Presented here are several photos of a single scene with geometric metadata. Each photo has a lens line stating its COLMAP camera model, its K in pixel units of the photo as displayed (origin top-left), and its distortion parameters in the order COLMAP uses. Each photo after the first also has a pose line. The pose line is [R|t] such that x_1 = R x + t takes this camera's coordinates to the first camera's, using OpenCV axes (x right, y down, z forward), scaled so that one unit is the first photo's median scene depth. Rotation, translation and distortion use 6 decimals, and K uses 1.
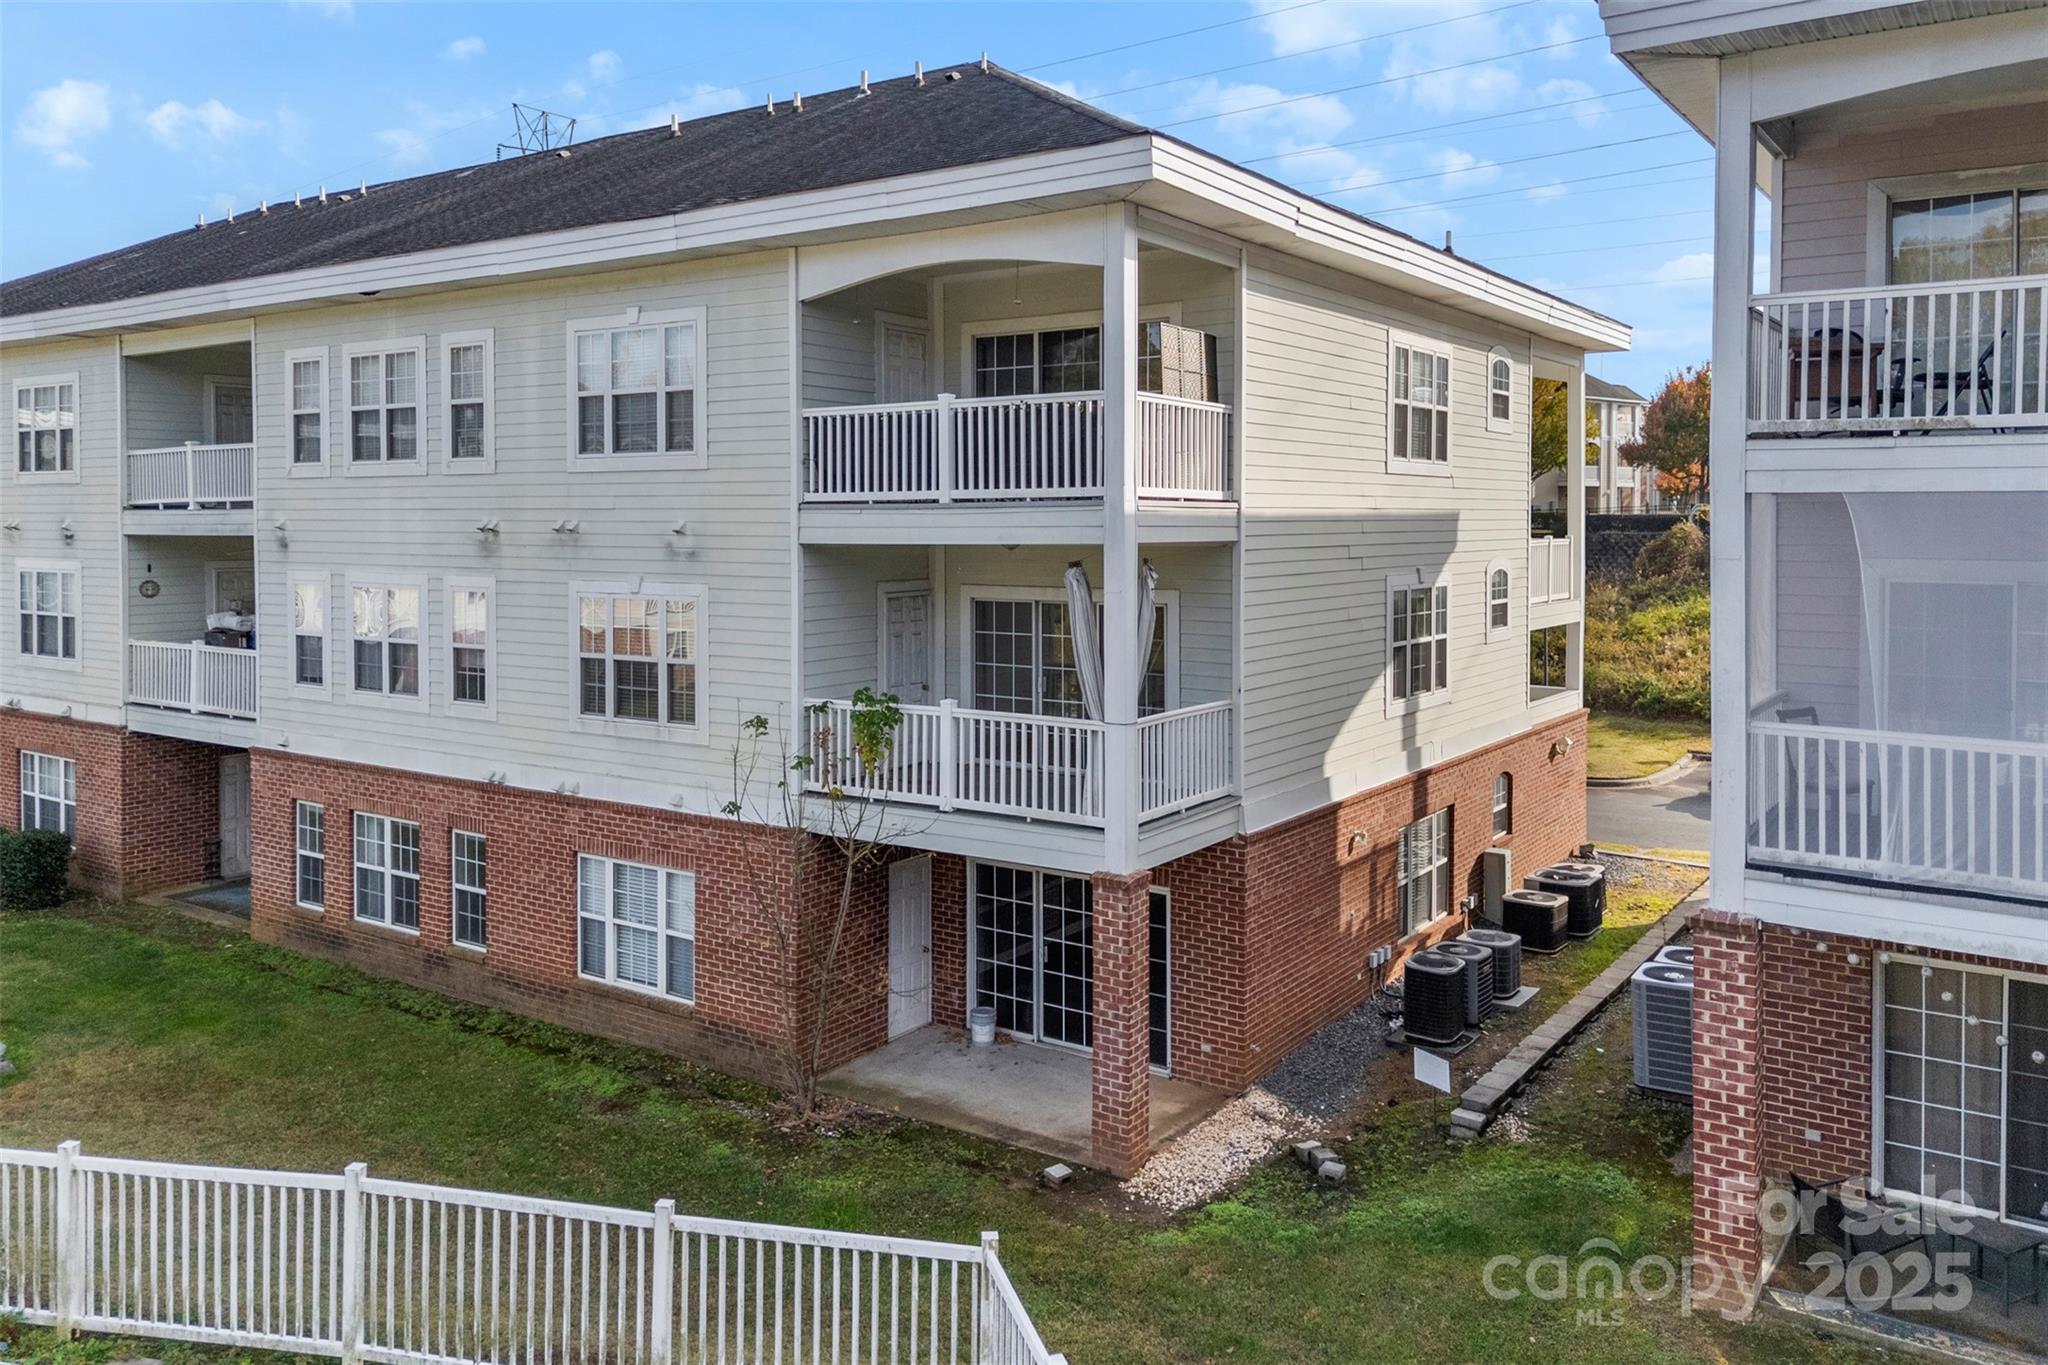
lens RADIAL K [[1540.4, 0, 1024.5], [0, 1540.4, 551.6], [0, 0, 1]] dist [0.040739, -0.004266]
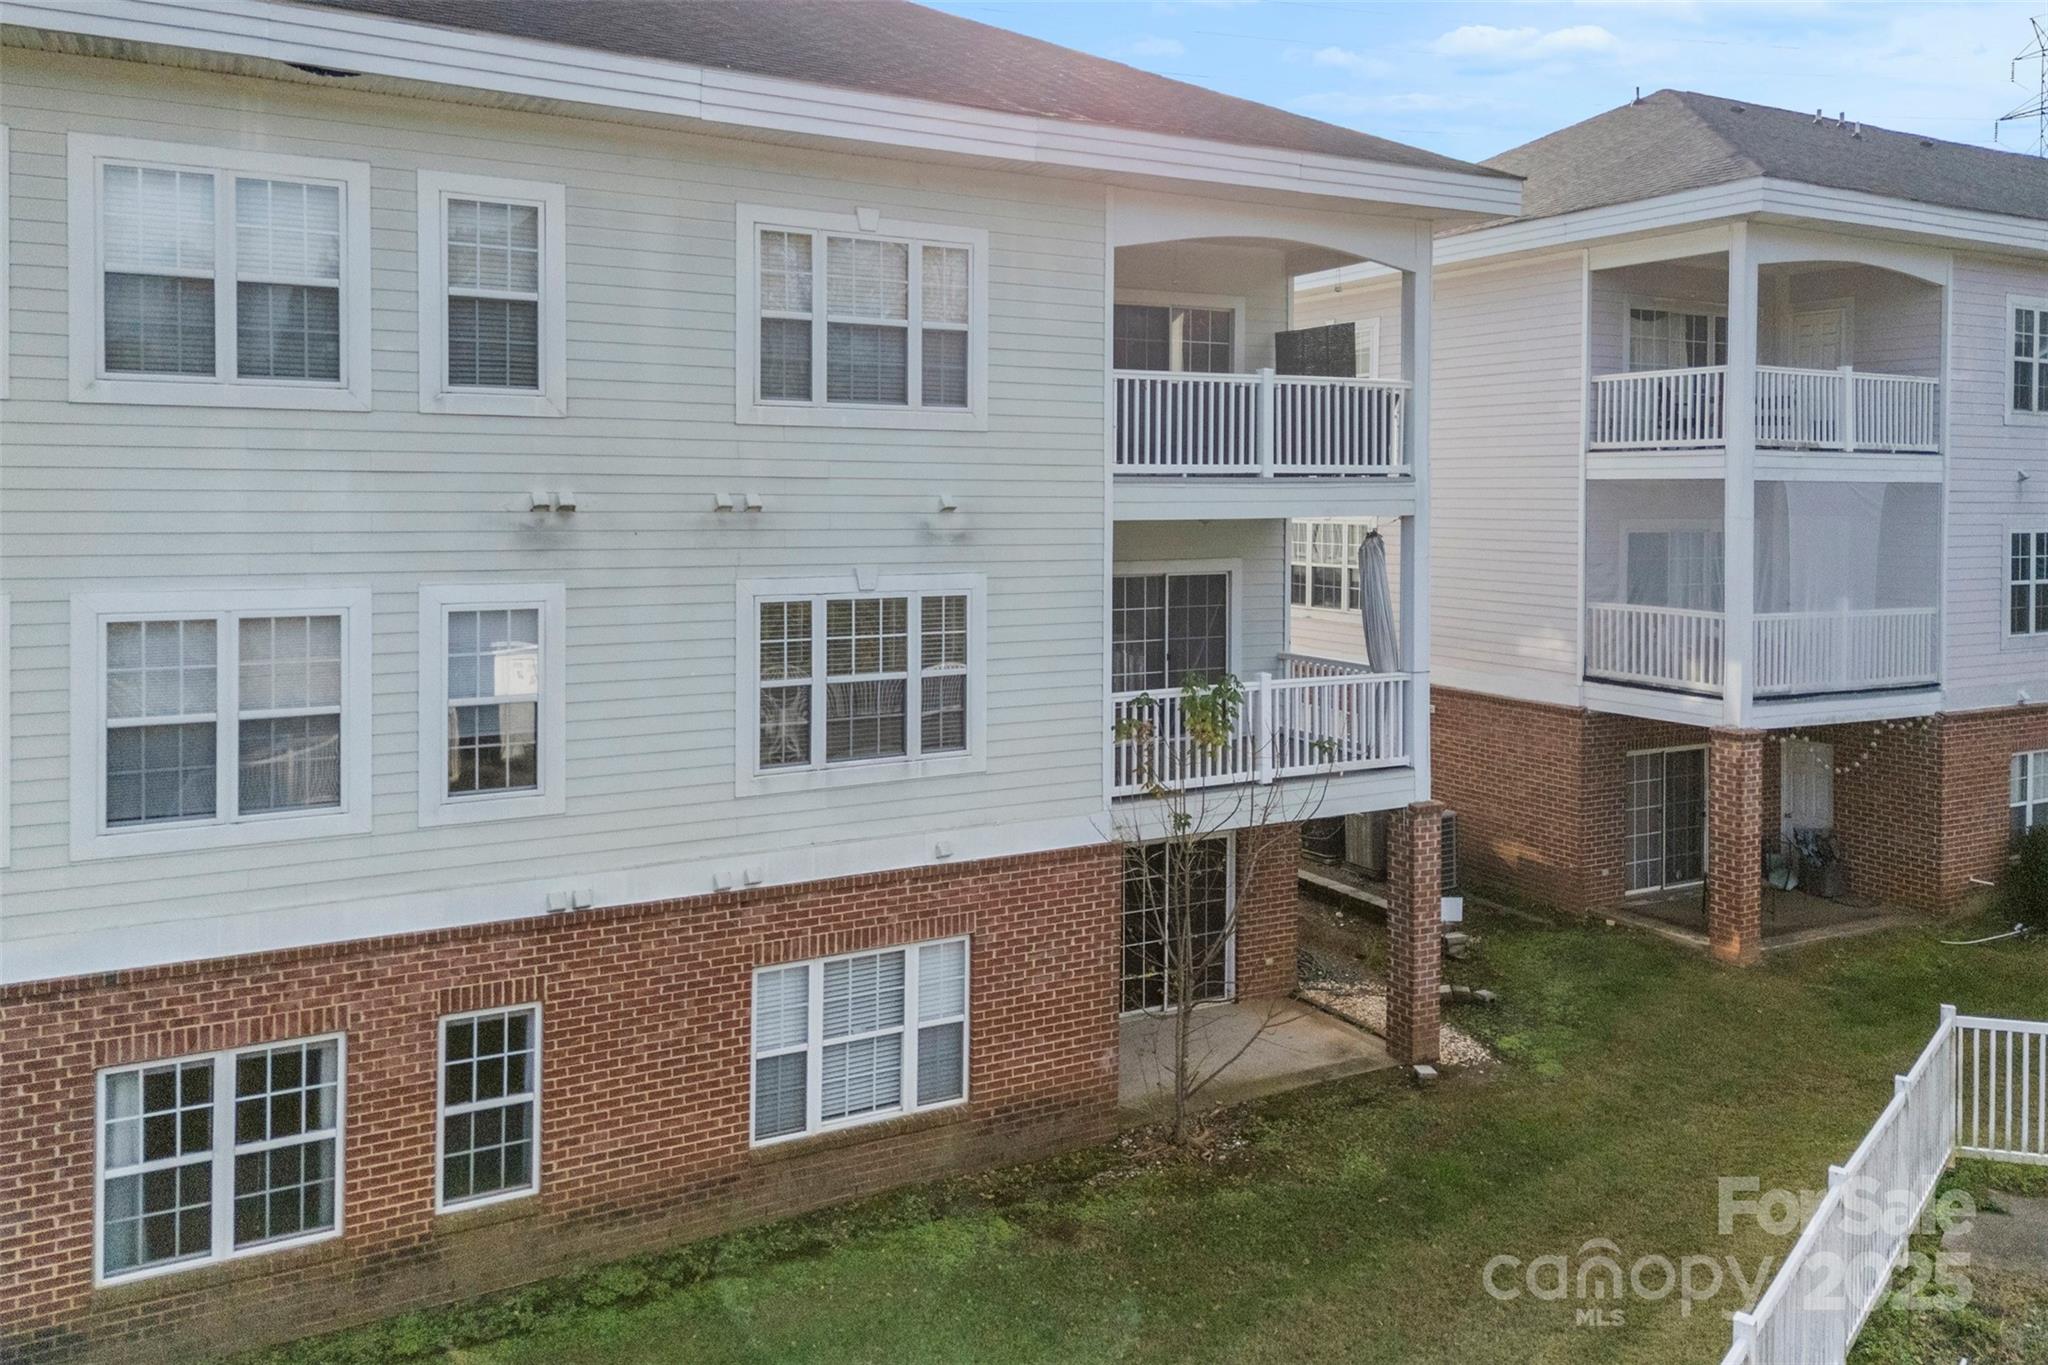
lens RADIAL K [[1529.5, 0, 1019.7], [0, 1529.5, 529.3], [0, 0, 1]] dist [0.059981, -0.033686]
pose [[0.446387, -0.016532, 0.894687, -0.942306], [0.017140, 0.999804, 0.009923, -0.009590], [-0.894676, 0.010906, 0.446583, 0.641682]]
